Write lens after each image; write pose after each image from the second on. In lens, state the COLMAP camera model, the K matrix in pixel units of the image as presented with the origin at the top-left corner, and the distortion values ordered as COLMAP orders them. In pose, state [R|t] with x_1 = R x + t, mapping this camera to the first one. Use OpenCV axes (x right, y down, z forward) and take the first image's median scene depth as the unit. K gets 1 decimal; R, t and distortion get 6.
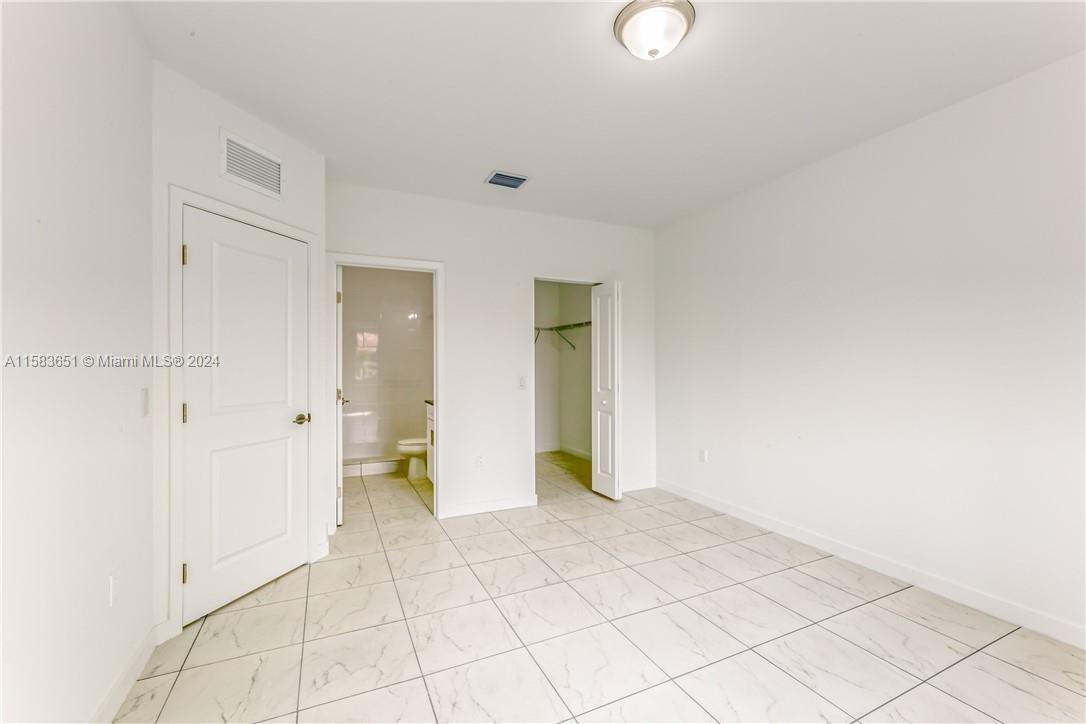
lens RADIAL K [[459.1, 0, 547.0], [0, 459.1, 349.1], [0, 0, 1]] dist [0.002192, 0.000268]
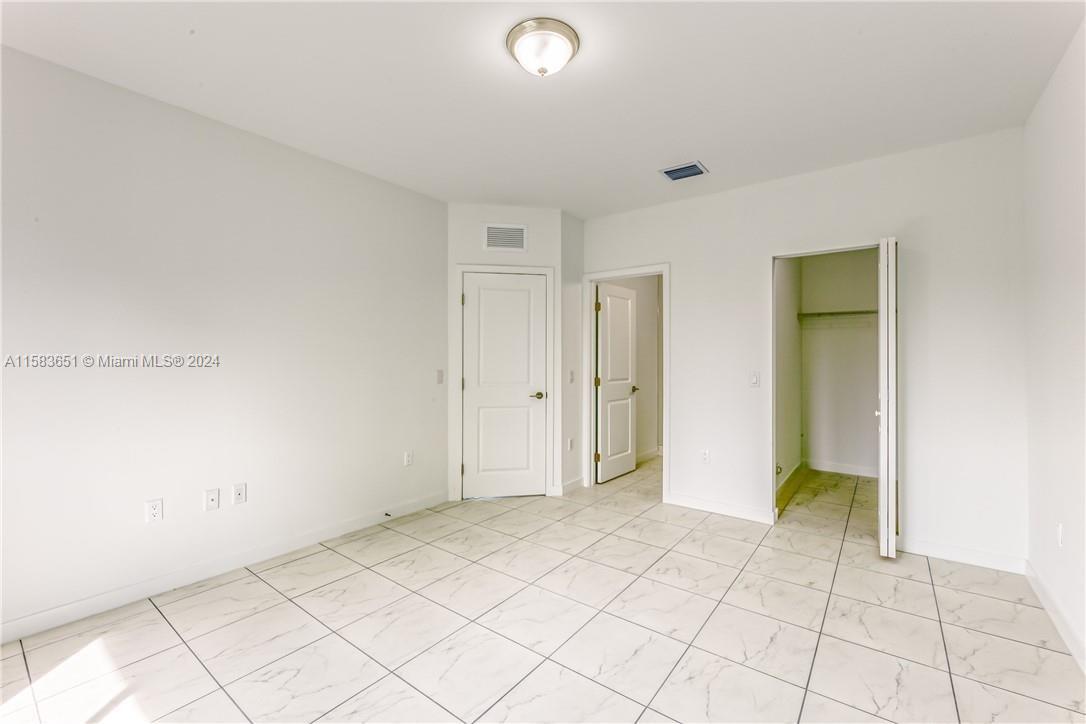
lens RADIAL K [[459.1, 0, 548.8], [0, 459.1, 365.1], [0, 0, 1]] dist [0.002192, 0.000268]
pose [[0.460614, 0.018977, -0.887398, 0.693222], [0.026373, 0.999037, 0.035054, -0.002091], [0.887209, -0.039550, 0.459670, 0.307164]]
